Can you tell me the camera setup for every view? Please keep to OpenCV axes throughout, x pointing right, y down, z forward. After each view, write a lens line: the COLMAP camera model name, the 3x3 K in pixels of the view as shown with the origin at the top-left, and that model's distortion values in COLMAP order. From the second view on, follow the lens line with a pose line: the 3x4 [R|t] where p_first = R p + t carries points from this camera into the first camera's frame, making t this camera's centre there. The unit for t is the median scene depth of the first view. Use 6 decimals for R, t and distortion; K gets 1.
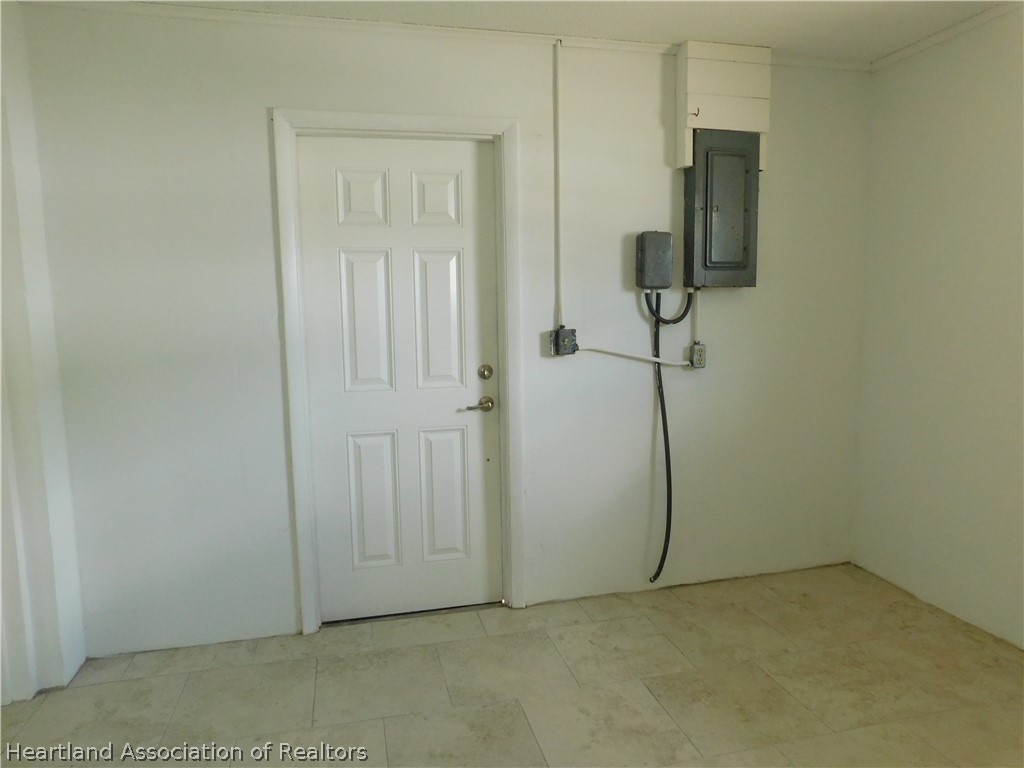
lens RADIAL K [[680.1, 0, 512.0], [0, 680.1, 384.0], [0, 0, 1]] dist [-0.065751, 0.057671]
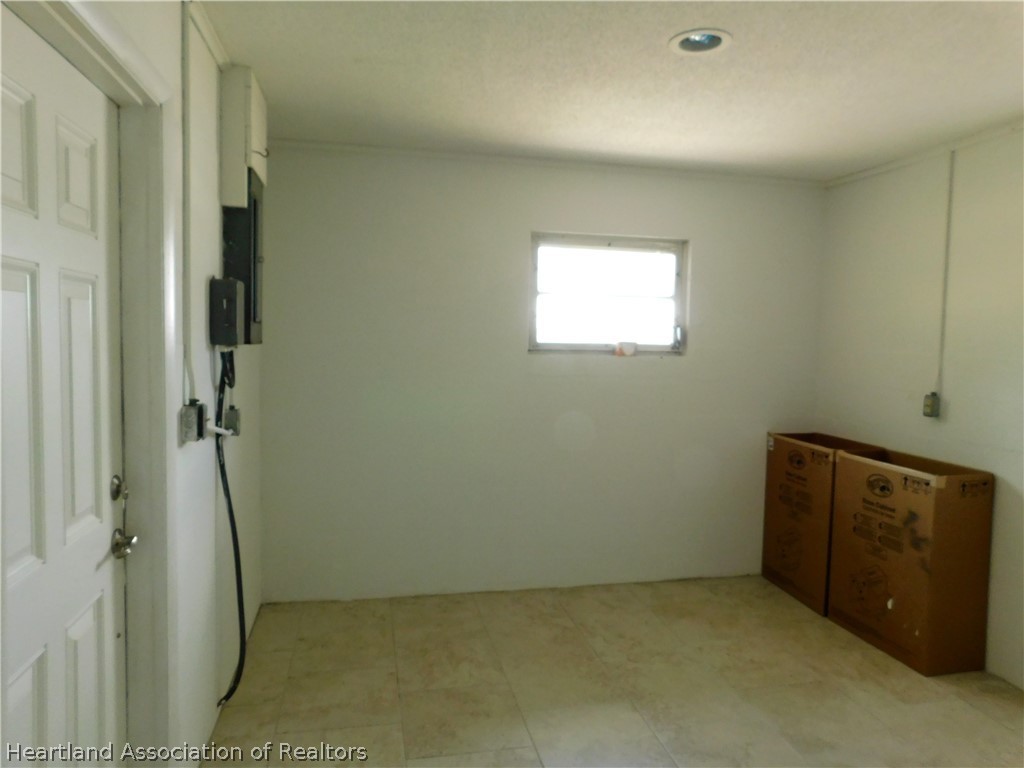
lens RADIAL K [[680.1, 0, 512.0], [0, 680.1, 384.0], [0, 0, 1]] dist [-0.065751, 0.057671]
pose [[0.048044, -0.053538, 0.997409, -0.622886], [0.104423, 0.993360, 0.048291, -0.103541], [-0.993372, 0.101832, 0.053316, 0.647855]]
